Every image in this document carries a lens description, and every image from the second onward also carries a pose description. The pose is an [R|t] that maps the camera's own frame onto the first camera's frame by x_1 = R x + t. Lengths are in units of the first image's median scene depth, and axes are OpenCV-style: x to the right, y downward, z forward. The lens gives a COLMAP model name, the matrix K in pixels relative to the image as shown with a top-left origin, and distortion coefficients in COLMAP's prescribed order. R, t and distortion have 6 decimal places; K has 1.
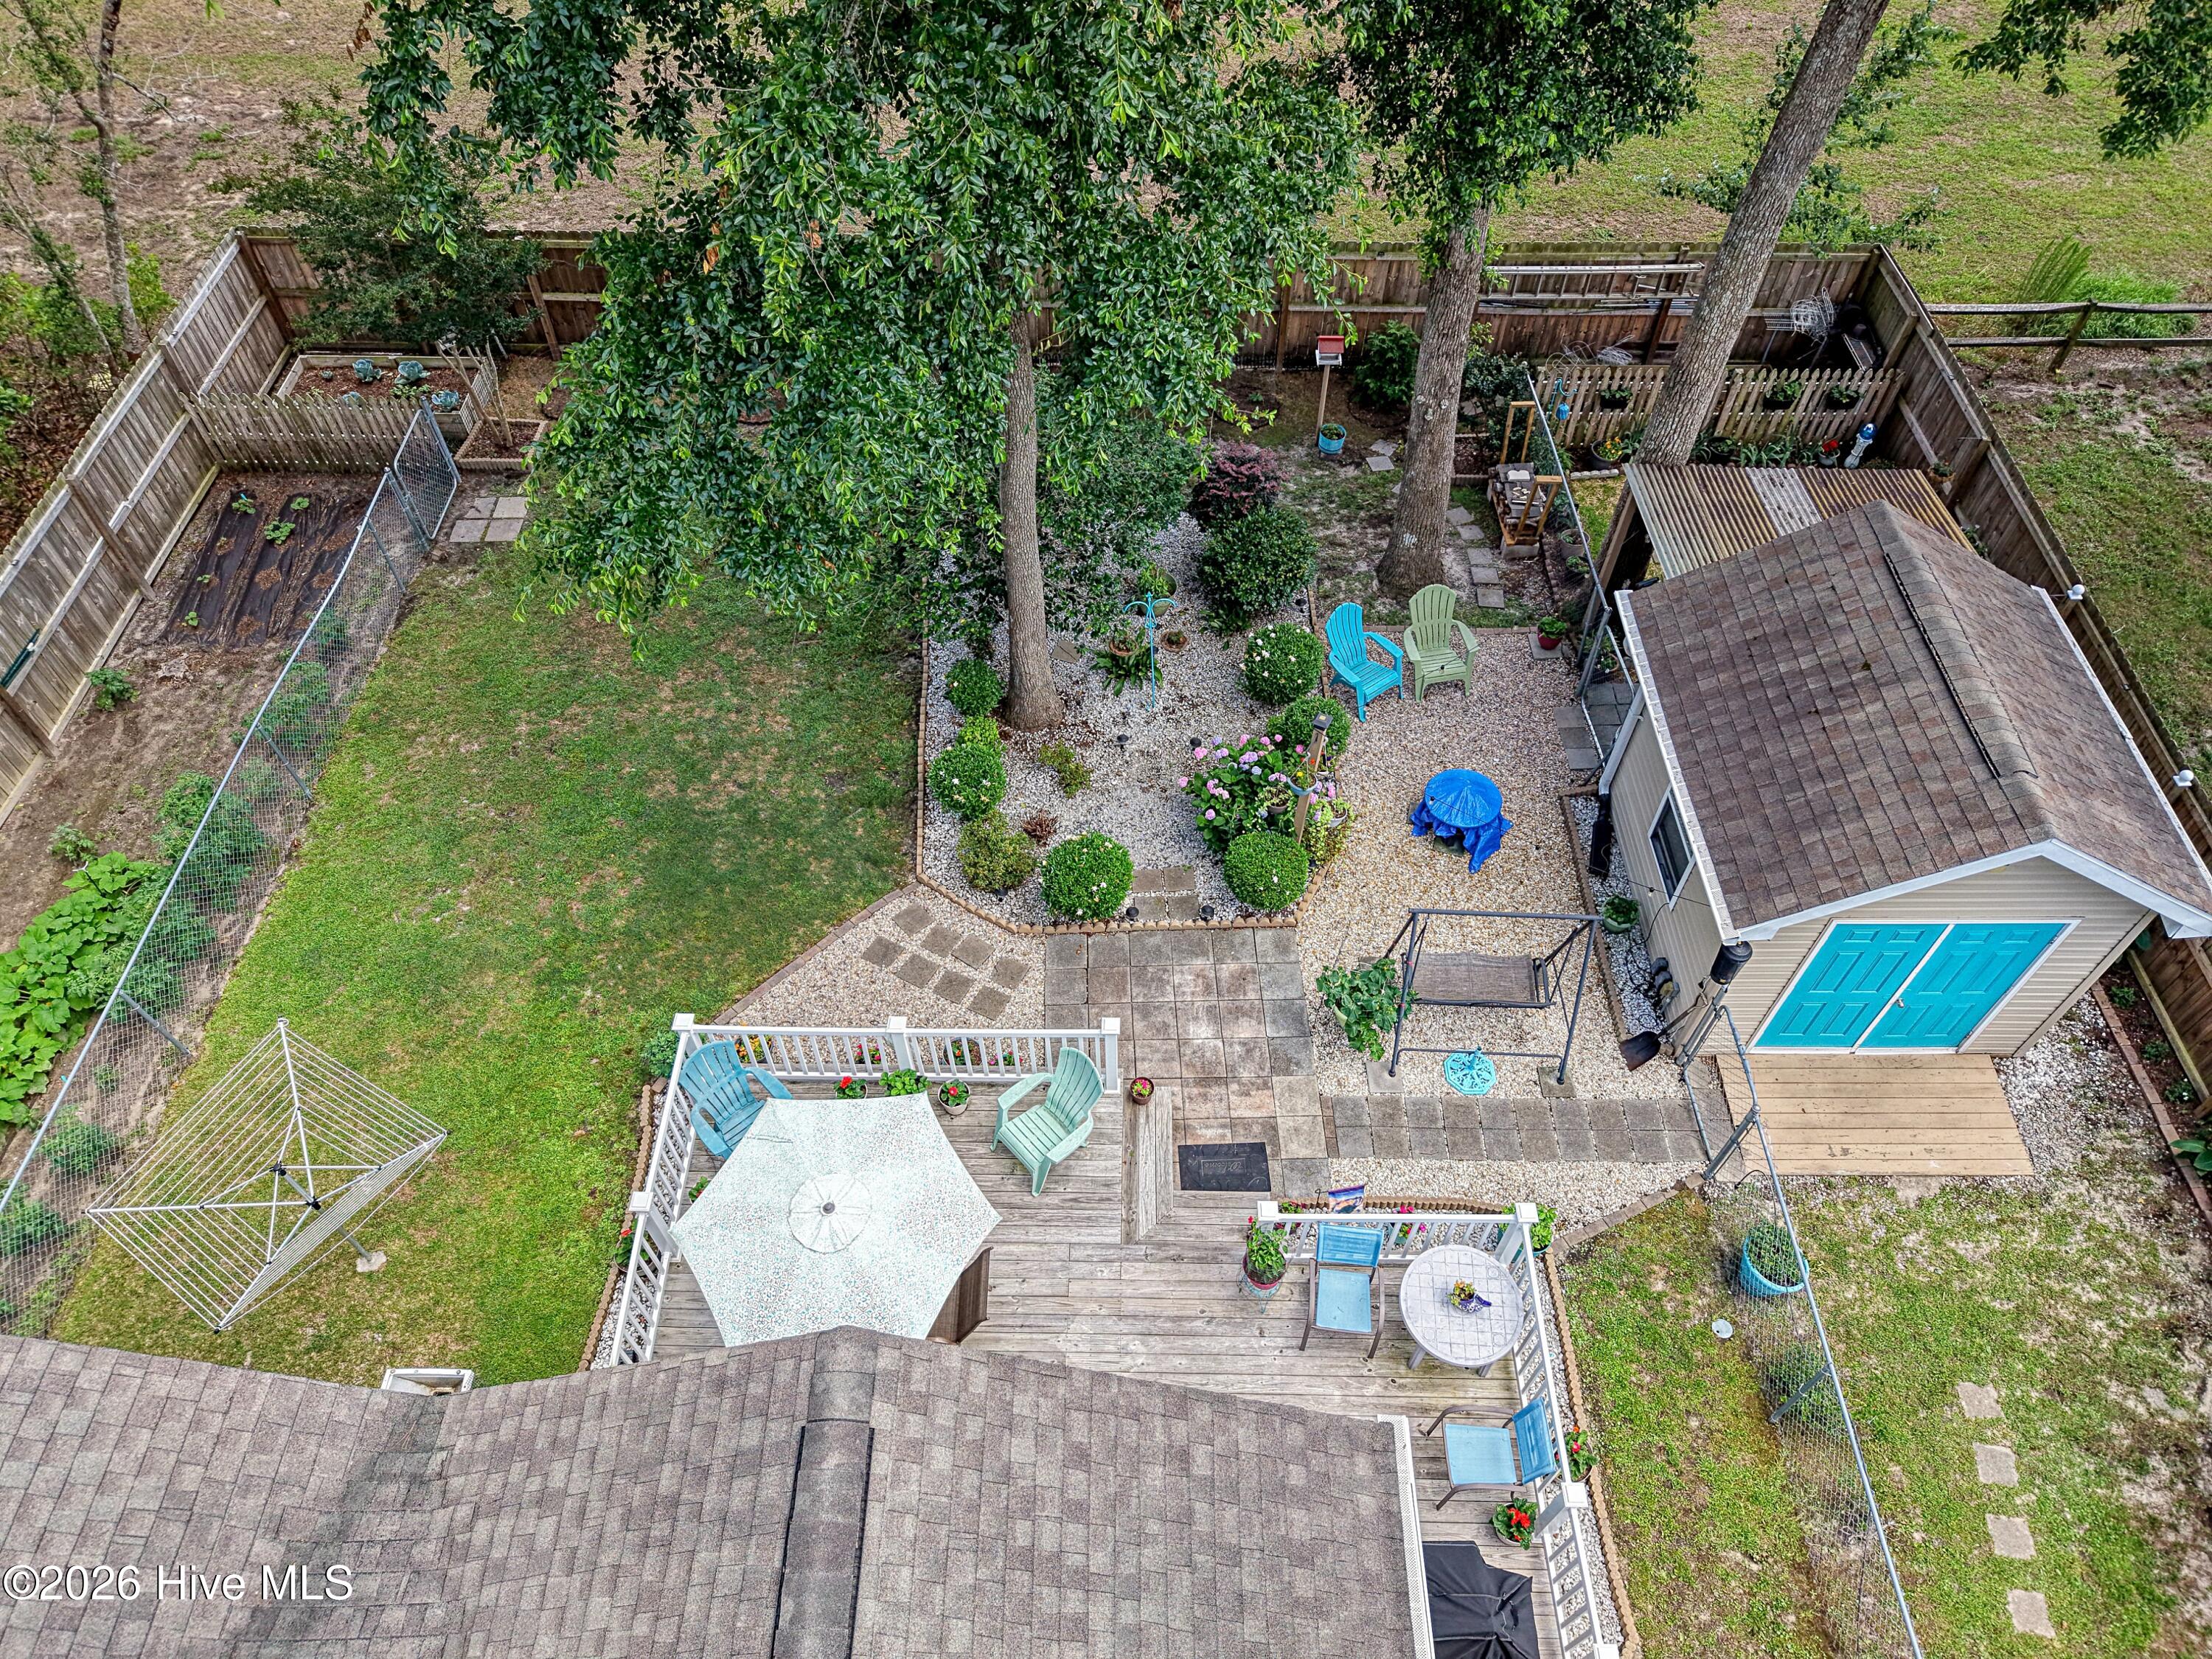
lens RADIAL K [[1464.0, 0, 1102.2], [0, 1464.0, 837.7], [0, 0, 1]] dist [0.027140, -0.025593]
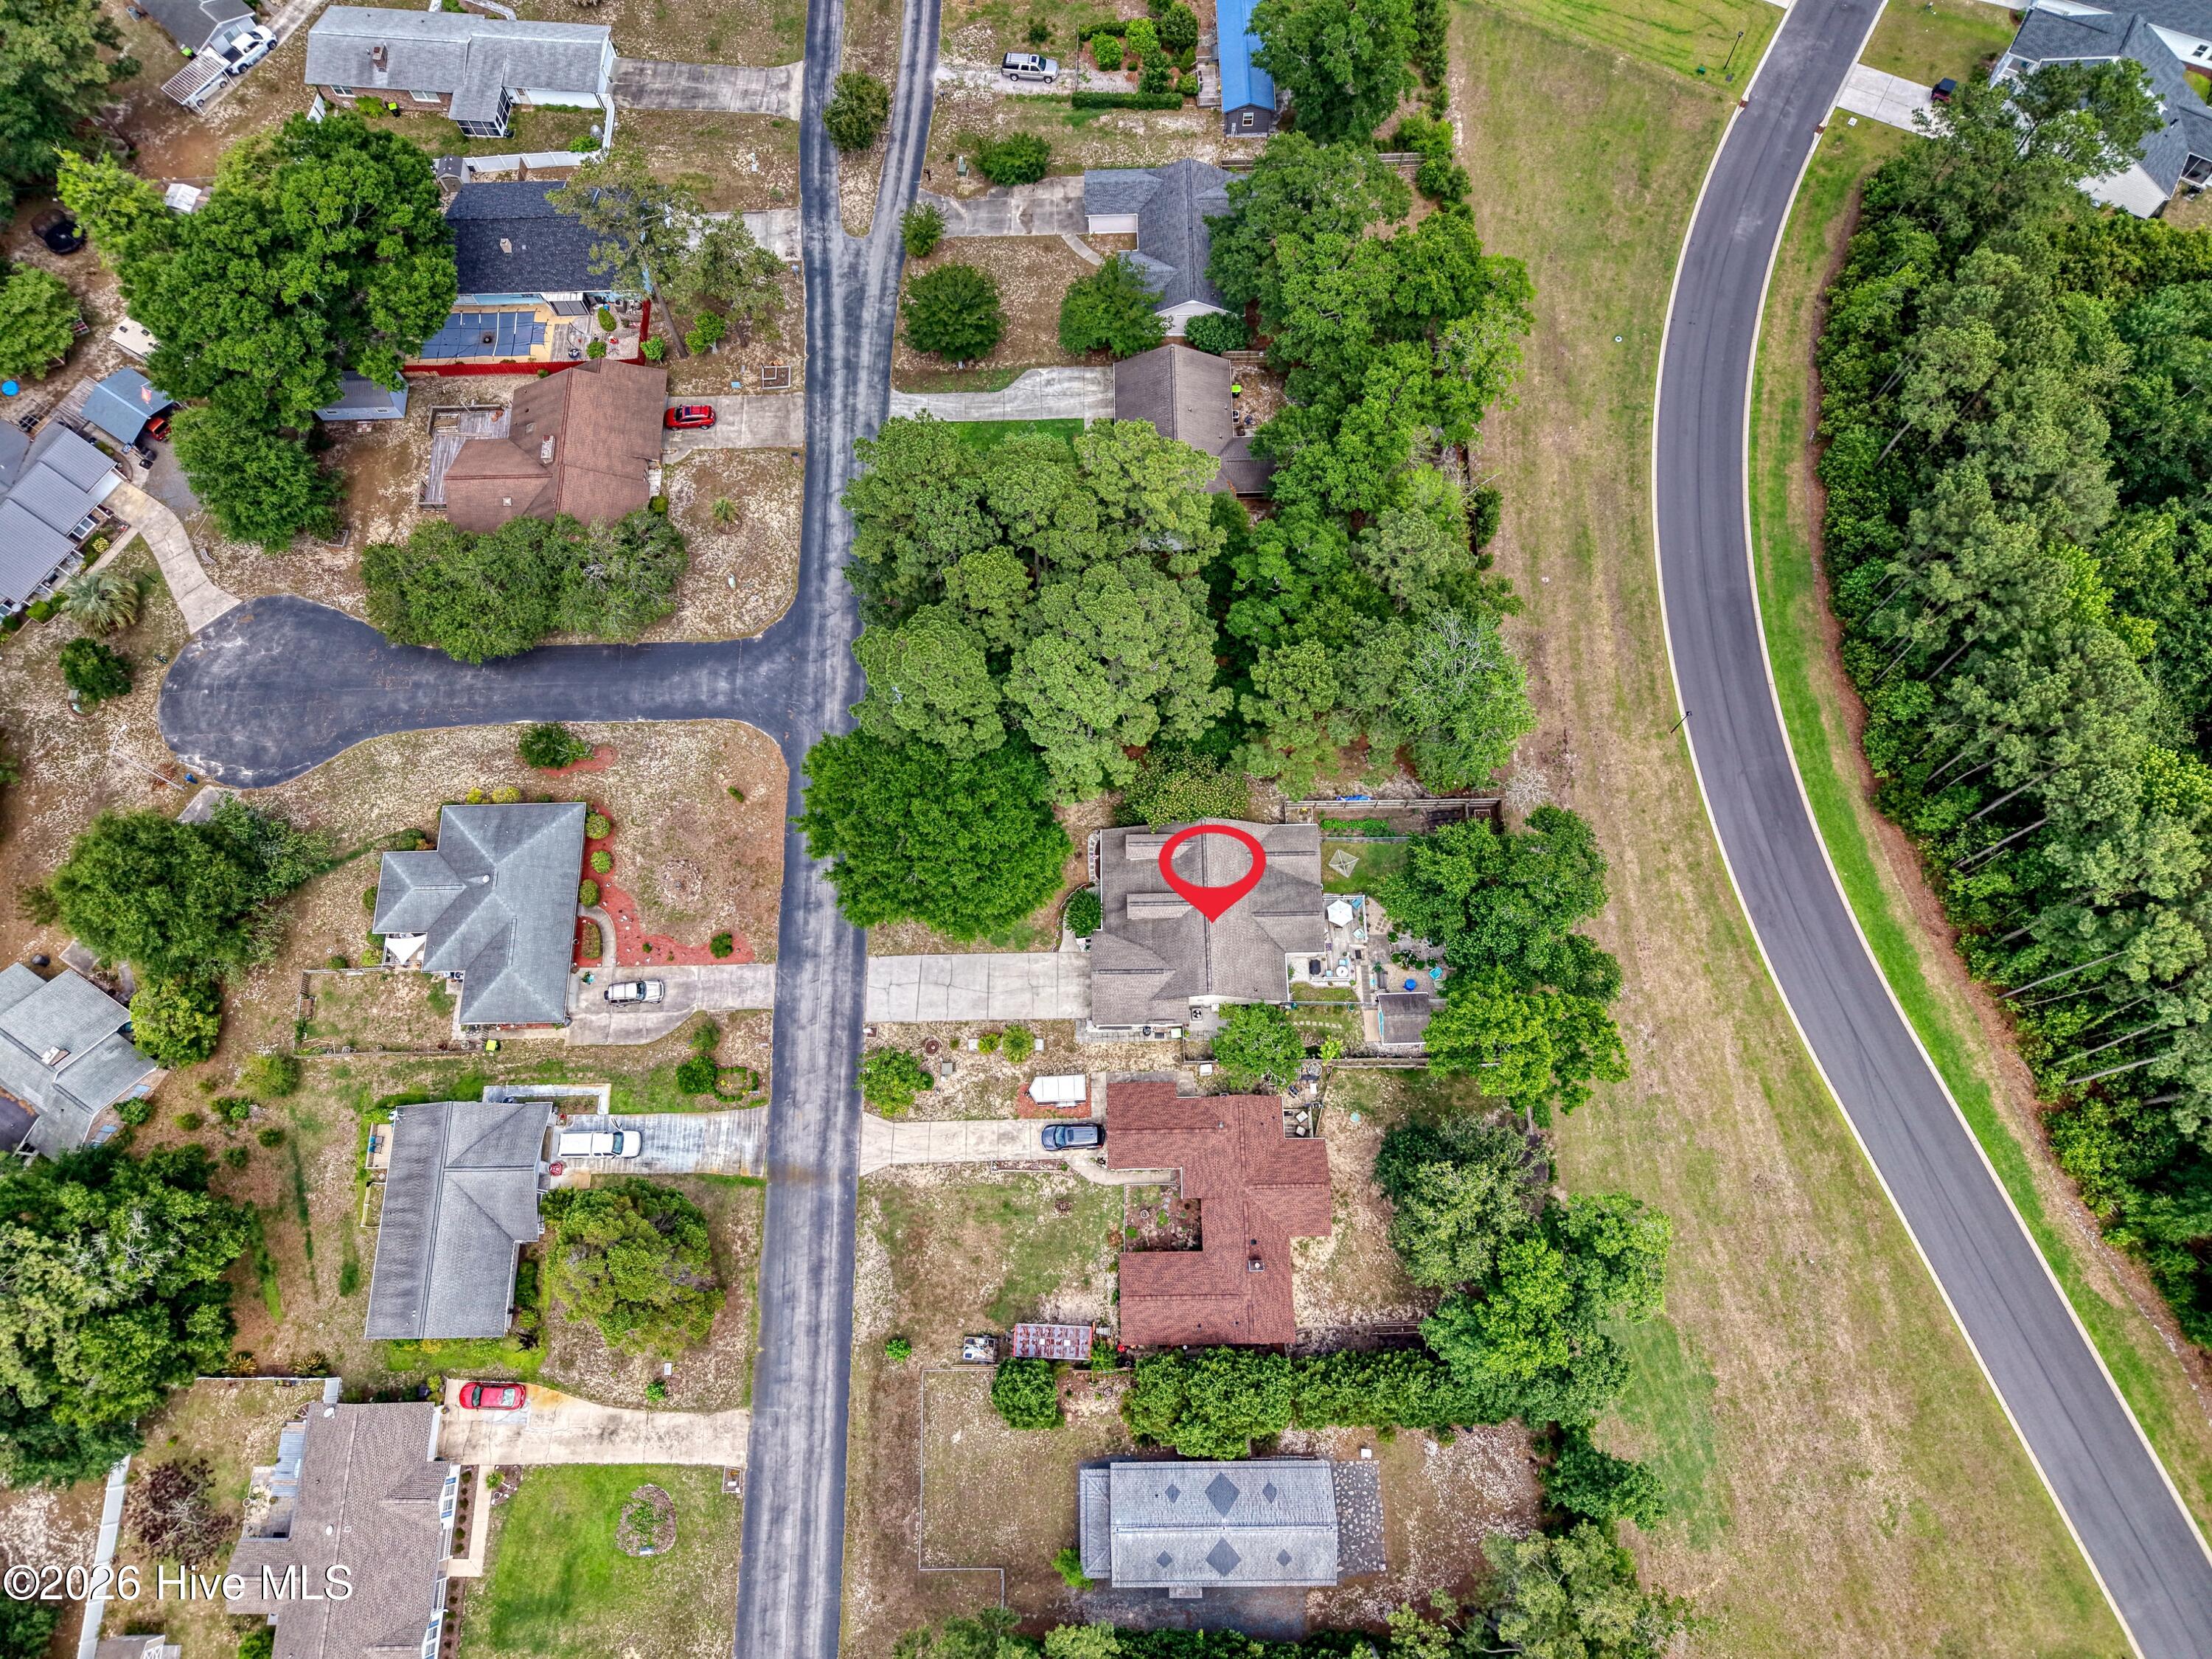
lens RADIAL K [[1464.0, 0, 1099.9], [0, 1464.0, 827.9], [0, 0, 1]] dist [0.027140, -0.025593]
pose [[0.029210, 0.950092, -0.310601, 2.117546], [-0.769594, 0.219667, 0.599560, -4.178405], [0.637865, 0.221523, 0.737601, -6.948799]]
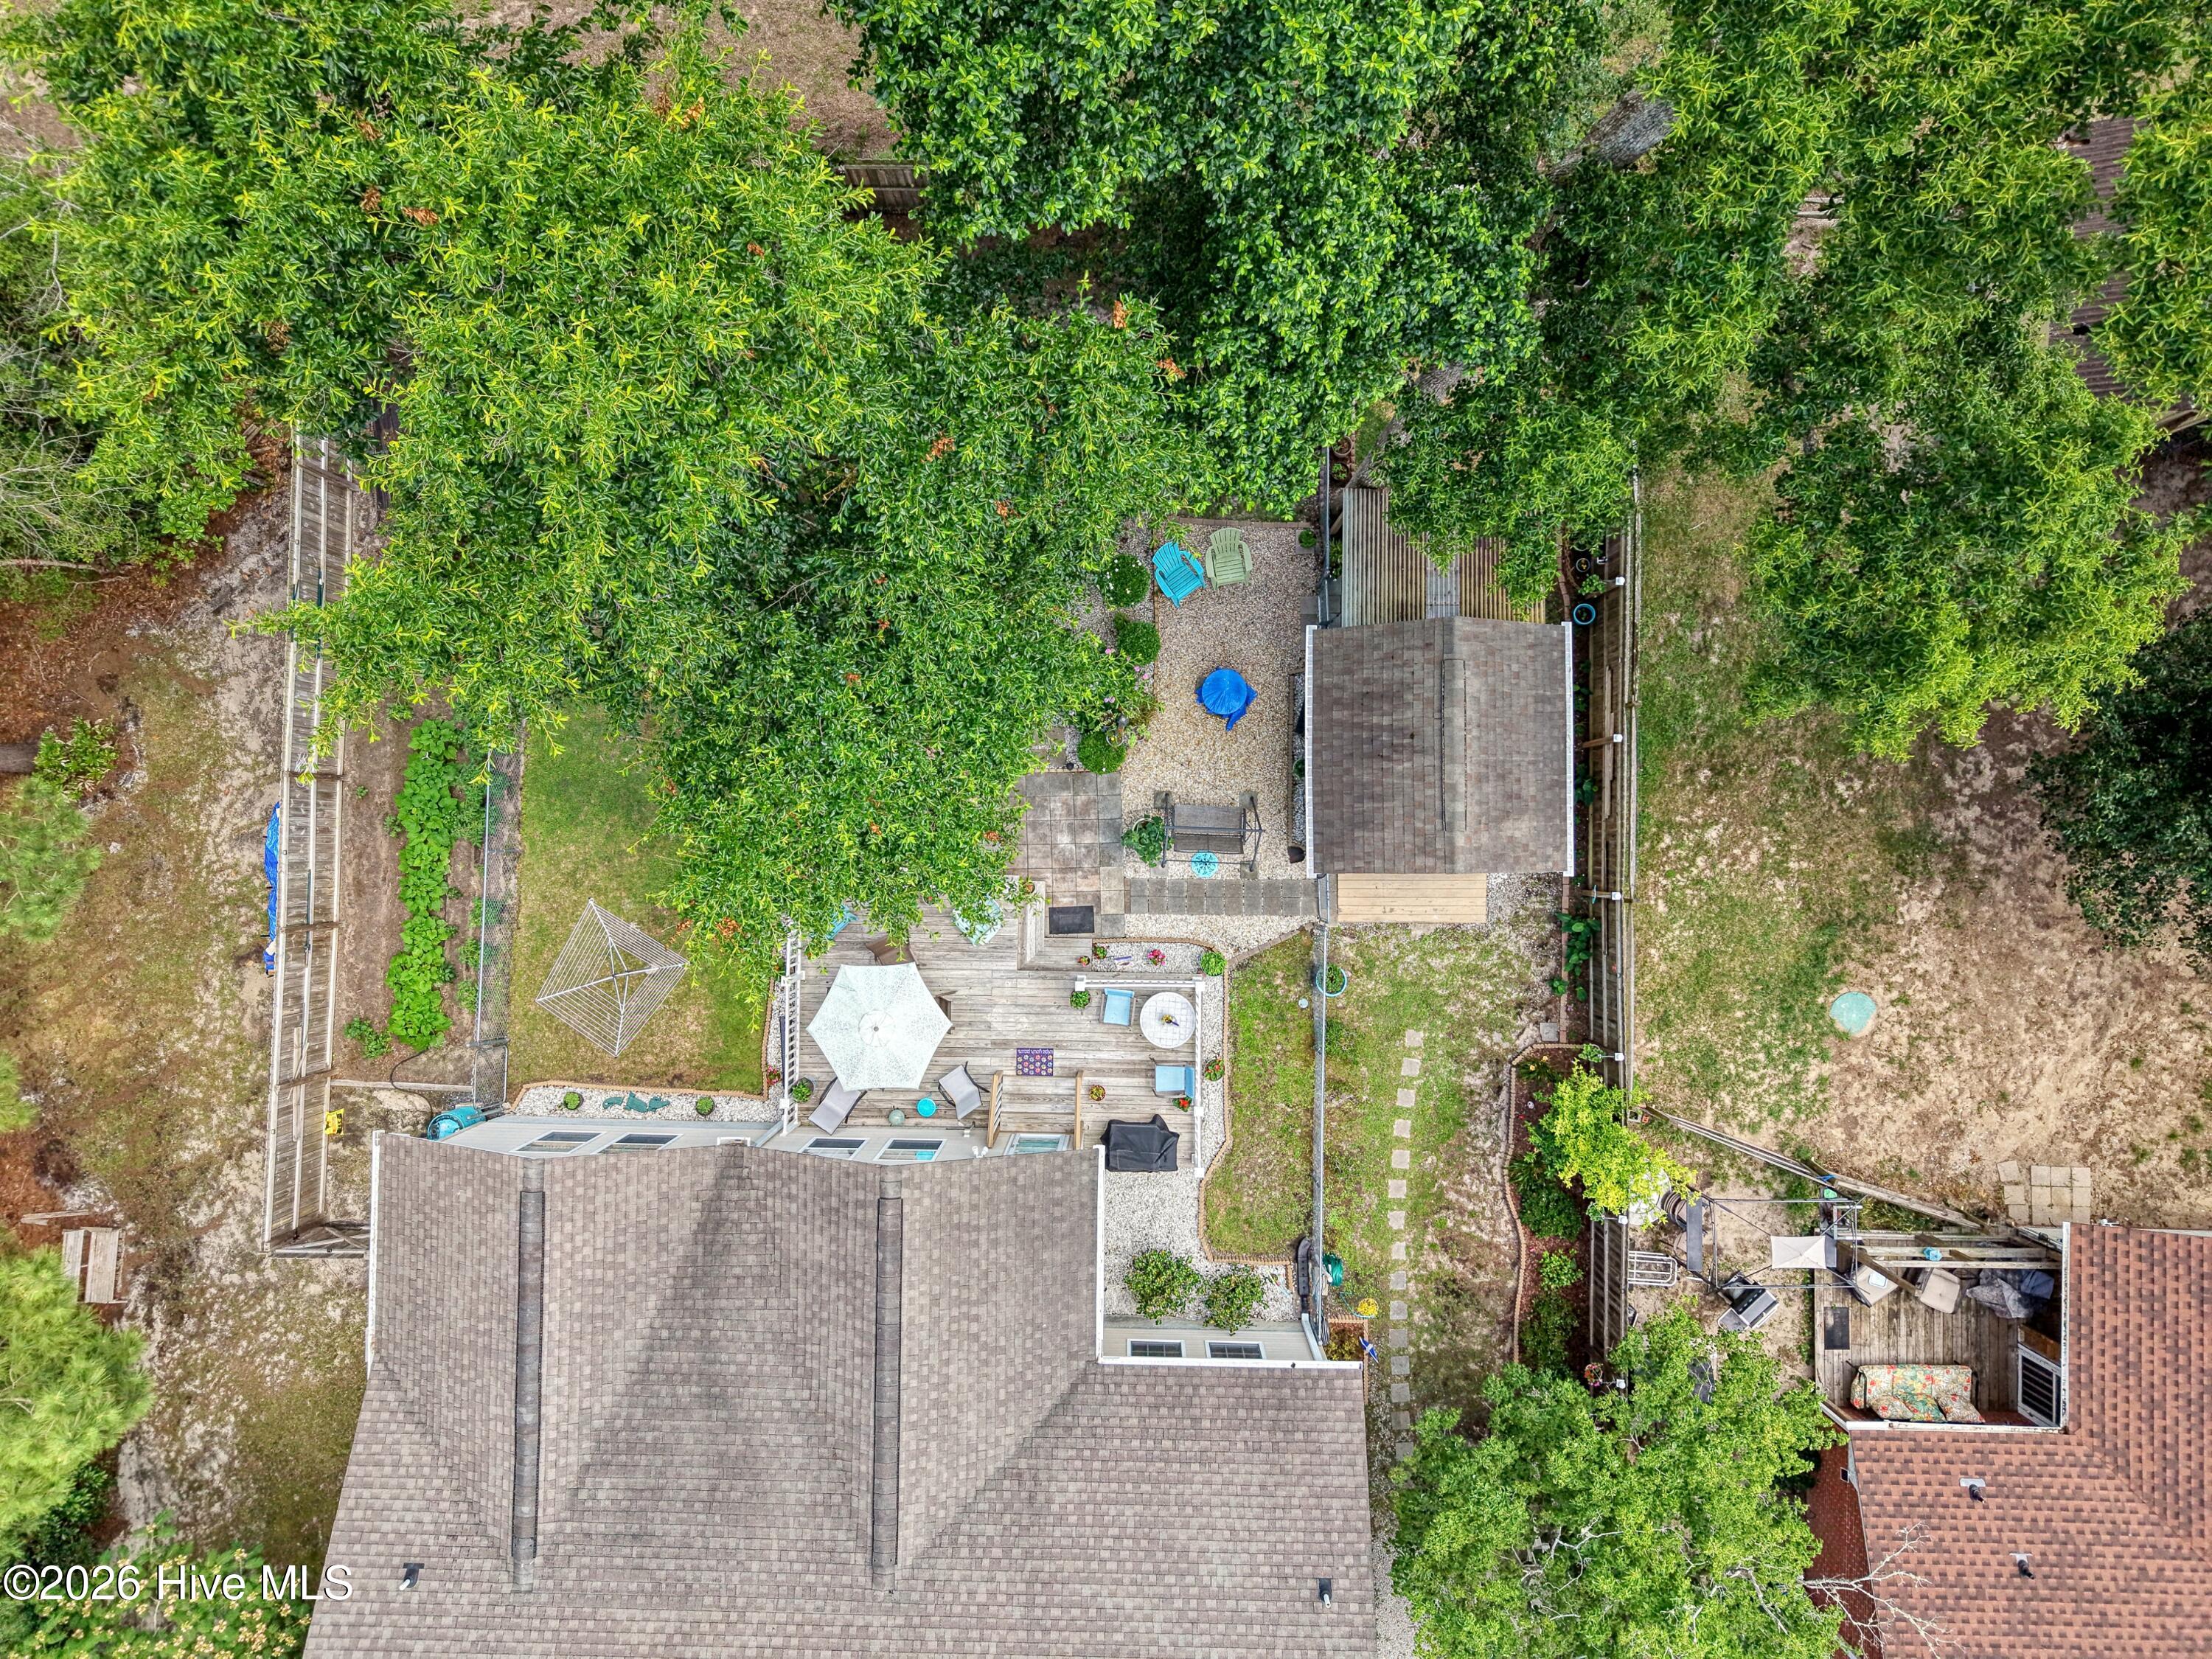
lens RADIAL K [[1464.0, 0, 1101.7], [0, 1464.0, 829.5], [0, 0, 1]] dist [0.027140, -0.025593]
pose [[0.999801, -0.000739, -0.019952, 0.159498], [0.012735, 0.793269, 0.608738, -1.037468], [0.015377, -0.608871, 0.793121, -0.463193]]
